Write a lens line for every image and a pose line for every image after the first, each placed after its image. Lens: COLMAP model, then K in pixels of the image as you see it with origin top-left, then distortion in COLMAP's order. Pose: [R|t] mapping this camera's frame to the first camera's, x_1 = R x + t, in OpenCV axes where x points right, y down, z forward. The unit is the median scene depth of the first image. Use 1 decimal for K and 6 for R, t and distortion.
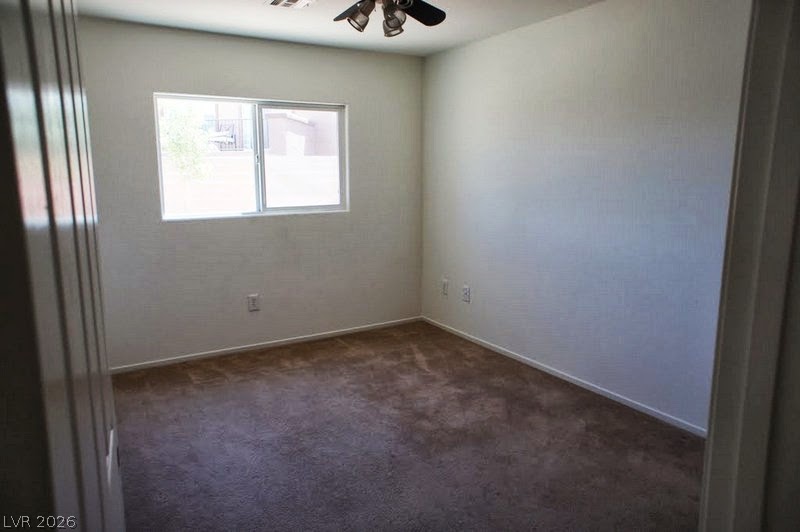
lens RADIAL K [[541.9, 0, 395.8], [0, 541.9, 263.1], [0, 0, 1]] dist [-0.073043, 0.096454]
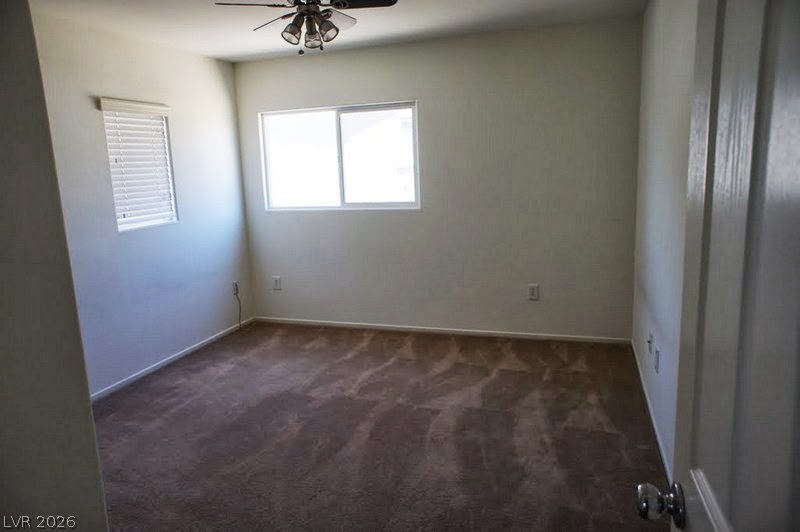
lens RADIAL K [[541.9, 0, 395.8], [0, 541.9, 263.1], [0, 0, 1]] dist [-0.073043, 0.096454]
pose [[0.615565, 0.126430, -0.777879, 0.714170], [-0.089279, 0.991881, 0.090563, -0.088942], [0.783013, 0.013701, 0.621854, 0.382941]]
